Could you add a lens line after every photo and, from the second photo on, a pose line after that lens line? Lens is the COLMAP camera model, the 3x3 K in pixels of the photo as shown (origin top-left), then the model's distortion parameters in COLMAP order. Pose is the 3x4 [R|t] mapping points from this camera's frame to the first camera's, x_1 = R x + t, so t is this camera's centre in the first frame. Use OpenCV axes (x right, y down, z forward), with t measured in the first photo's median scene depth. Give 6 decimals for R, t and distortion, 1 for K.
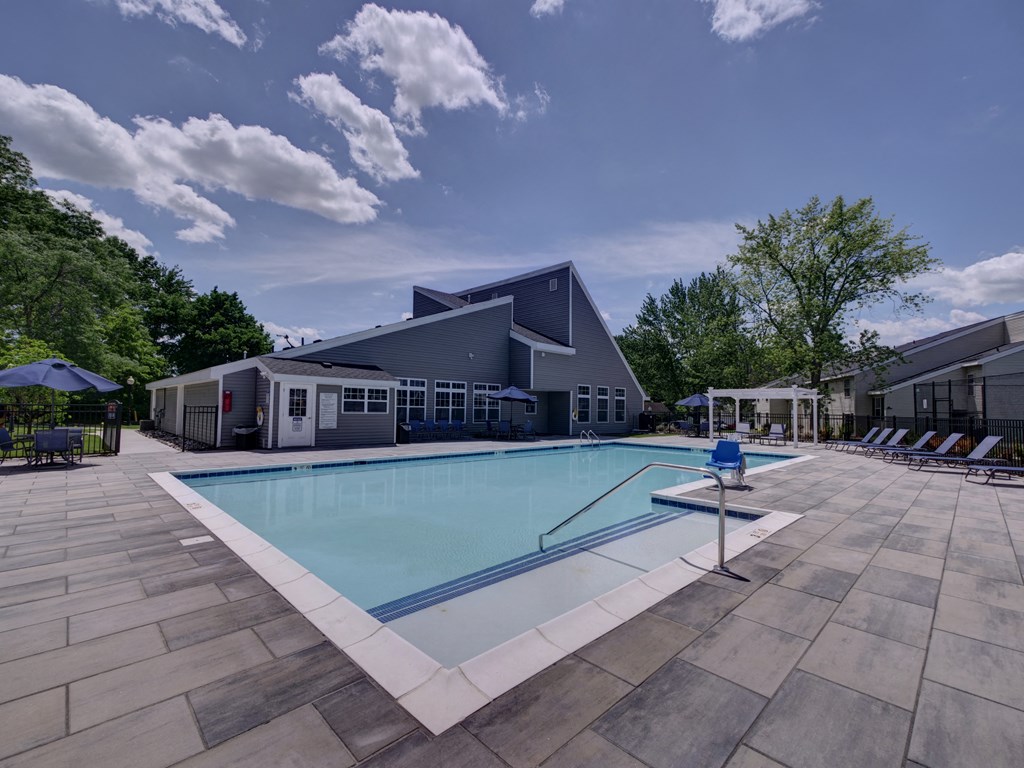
lens RADIAL K [[453.6, 0, 512.0], [0, 453.6, 384.0], [0, 0, 1]] dist [-0.000642, 0.000294]
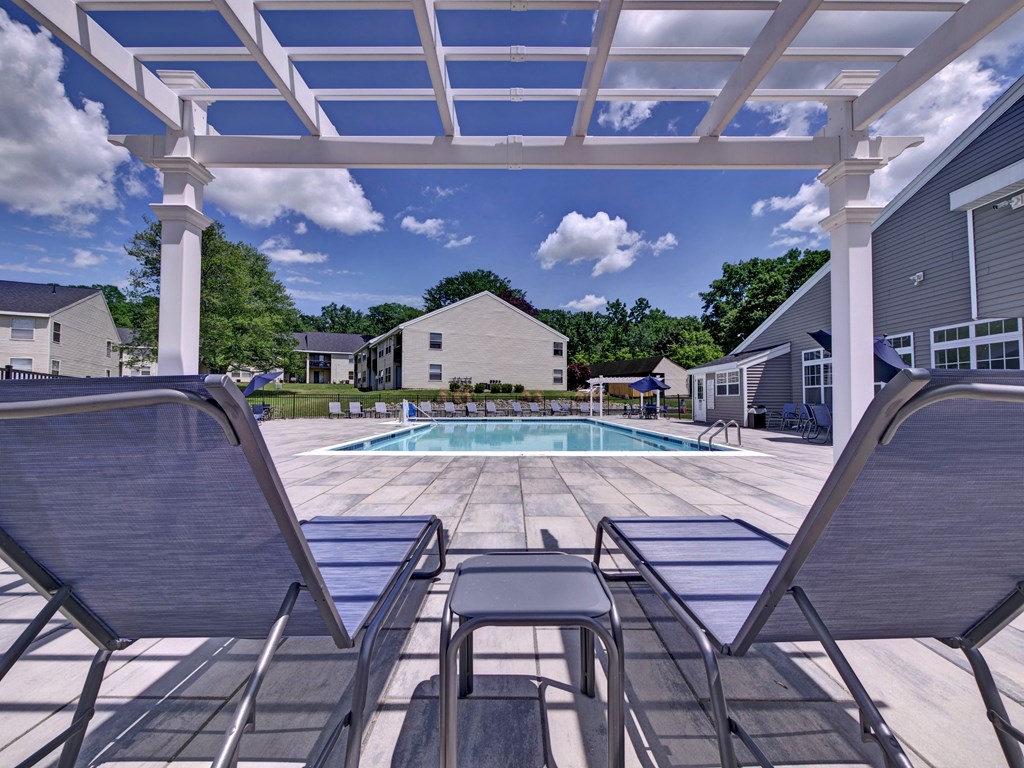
lens RADIAL K [[453.6, 0, 512.0], [0, 453.6, 384.0], [0, 0, 1]] dist [-0.000642, 0.000294]
pose [[-0.703686, -0.043709, -0.709165, 0.759960], [0.026581, 0.995788, -0.087750, 0.113326], [0.710014, -0.080598, -0.699560, 1.352899]]
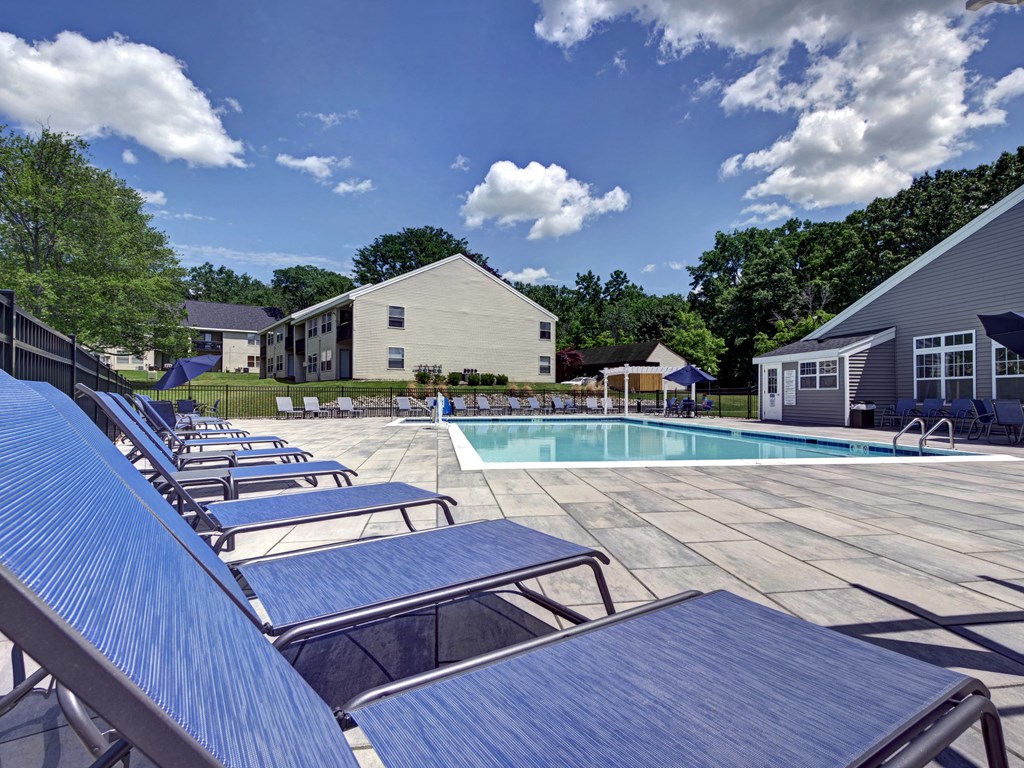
lens RADIAL K [[571.2, 0, 512.0], [0, 571.2, 384.0], [0, 0, 1]] dist [0.001655, 0.001037]
pose [[-0.588752, -0.035897, -0.807516, 0.911669], [0.032440, 0.997159, -0.067979, 0.108120], [0.807663, -0.066219, -0.585915, 1.145962]]
